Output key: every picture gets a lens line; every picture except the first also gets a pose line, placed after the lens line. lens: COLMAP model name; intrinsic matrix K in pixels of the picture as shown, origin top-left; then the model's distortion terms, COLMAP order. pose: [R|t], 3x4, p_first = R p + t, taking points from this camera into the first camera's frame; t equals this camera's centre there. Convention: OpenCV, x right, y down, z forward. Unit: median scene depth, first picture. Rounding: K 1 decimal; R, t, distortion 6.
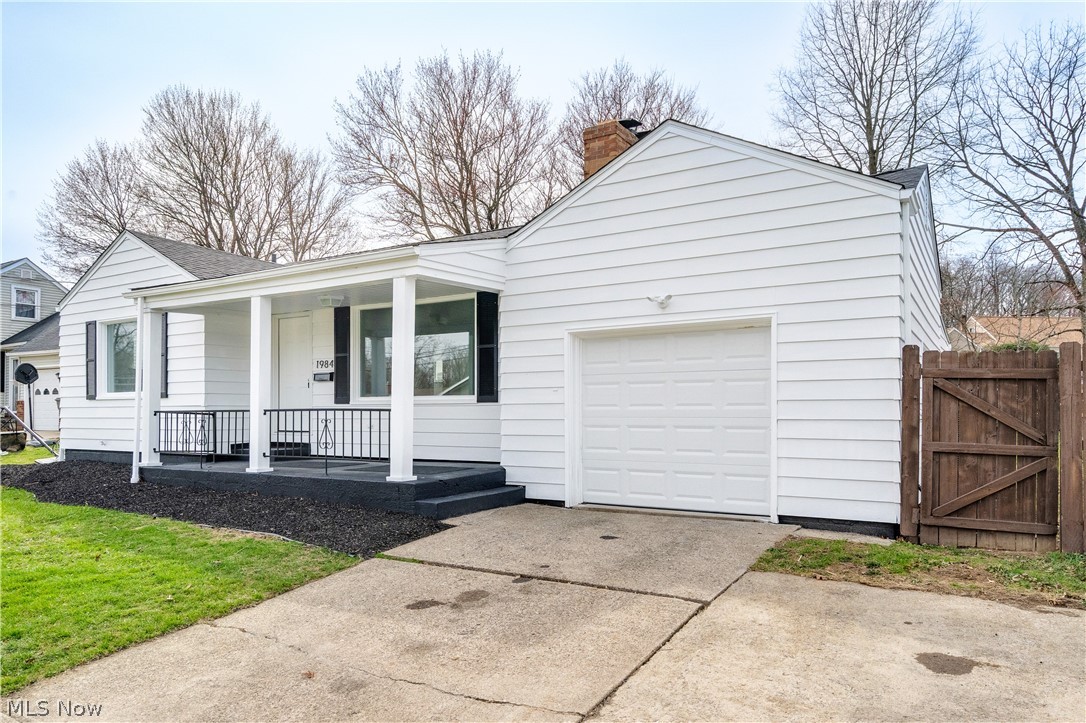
lens RADIAL K [[674.0, 0, 543.3], [0, 674.0, 391.7], [0, 0, 1]] dist [0.001056, 0.000142]
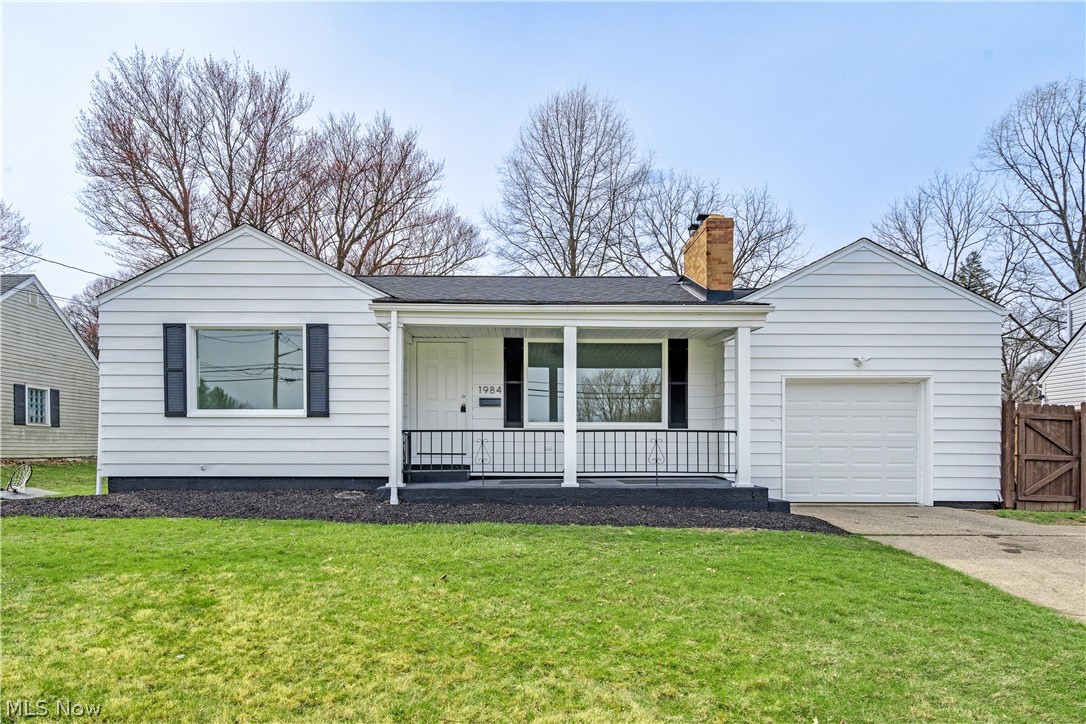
lens RADIAL K [[600.4, 0, 577.6], [0, 600.4, 446.7], [0, 0, 1]] dist [0.000673, 0.030711]
pose [[0.863049, 0.006524, 0.505078, -1.024096], [-0.021313, 0.999496, 0.023509, 0.034446], [-0.504671, -0.031054, 0.862753, 0.170798]]
